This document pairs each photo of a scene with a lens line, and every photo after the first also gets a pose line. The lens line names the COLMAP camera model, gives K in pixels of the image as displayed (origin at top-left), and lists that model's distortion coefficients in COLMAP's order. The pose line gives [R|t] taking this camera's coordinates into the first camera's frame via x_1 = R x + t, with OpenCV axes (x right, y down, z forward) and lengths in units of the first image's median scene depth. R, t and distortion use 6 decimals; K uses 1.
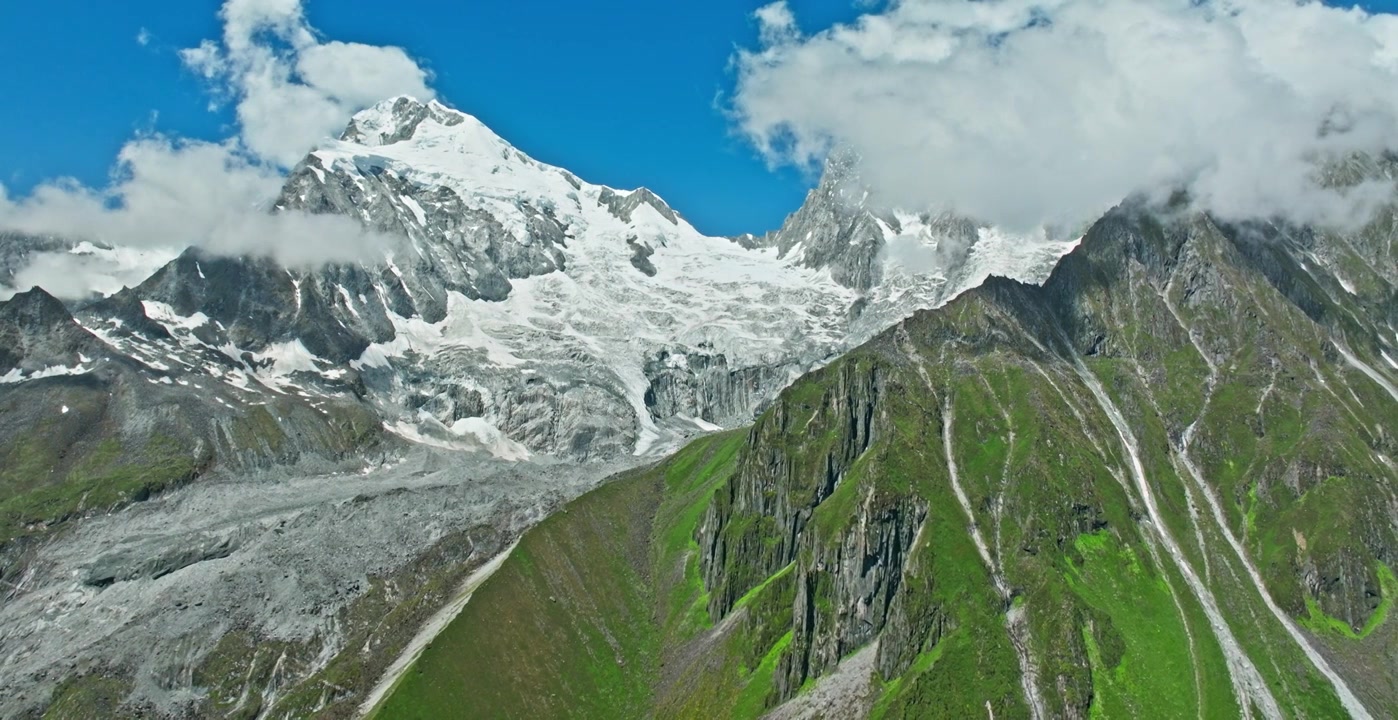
lens RADIAL K [[867.4, 0, 704.2], [0, 867.4, 355.1], [0, 0, 1]] dist [-0.179344, 0.027041]
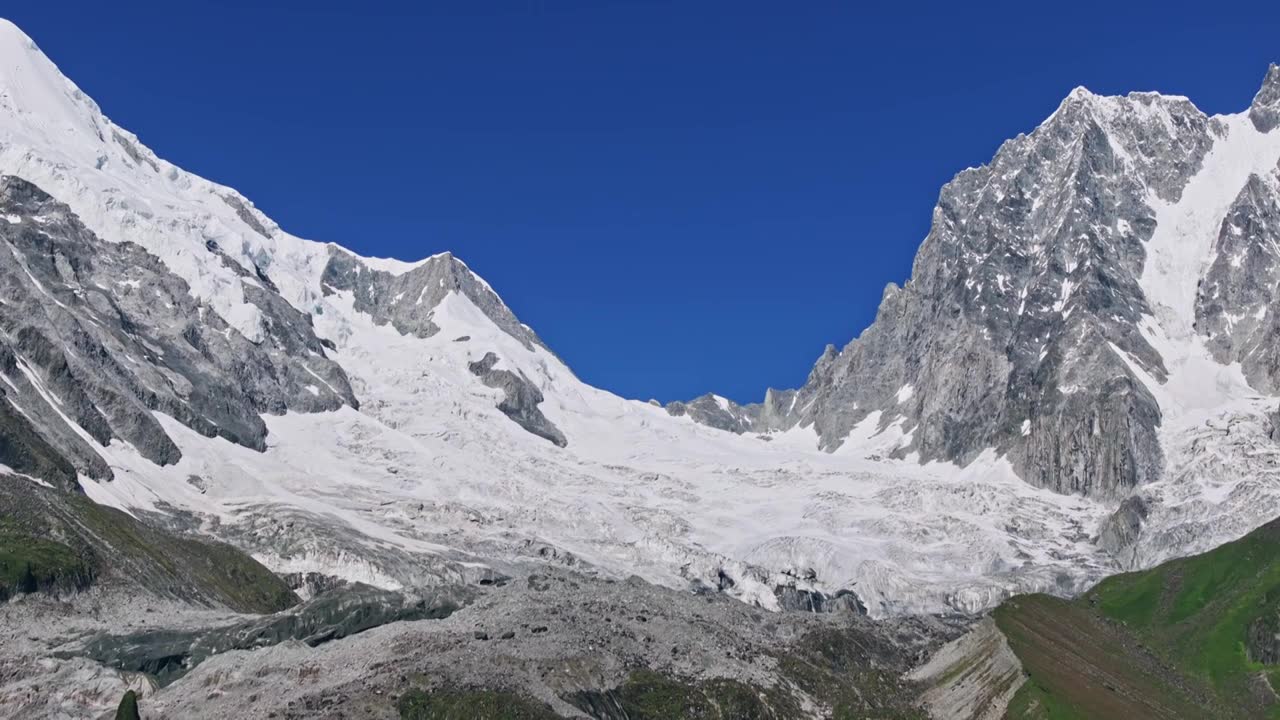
lens RADIAL K [[2844.5, 0, 640.0], [0, 2844.5, 360.0], [0, 0, 1]] dist [-0.199415, 0.865673]
pose [[0.983529, 0.059460, 0.170691, -0.377472], [-0.020405, 0.974831, -0.222009, 0.232245], [-0.179596, 0.214870, 0.959988, -0.353050]]
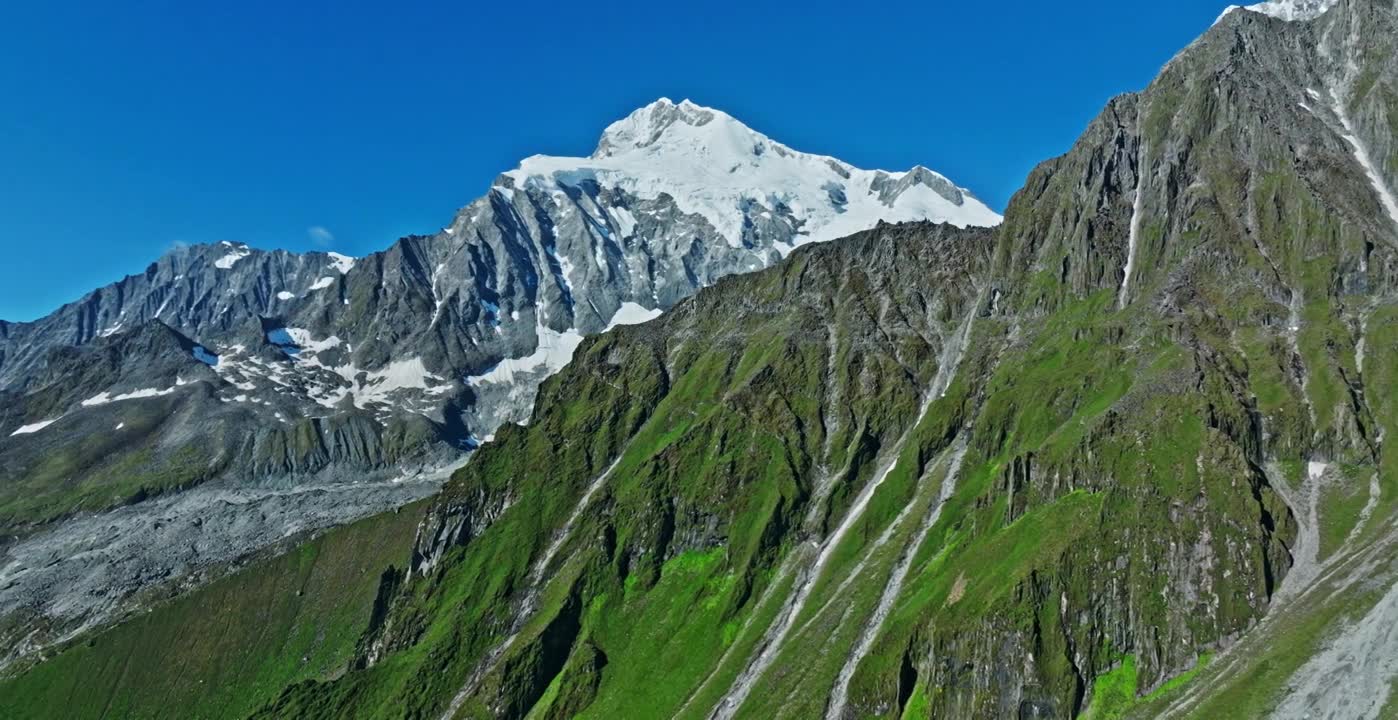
lens RADIAL K [[985.4, 0, 702.5], [0, 985.4, 356.5], [0, 0, 1]] dist [-0.000428, 0.016079]
pose [[0.876719, -0.047708, -0.478632, 0.379425], [0.036668, 0.998802, -0.032391, 0.030074], [0.479604, 0.010847, 0.877418, 0.096907]]
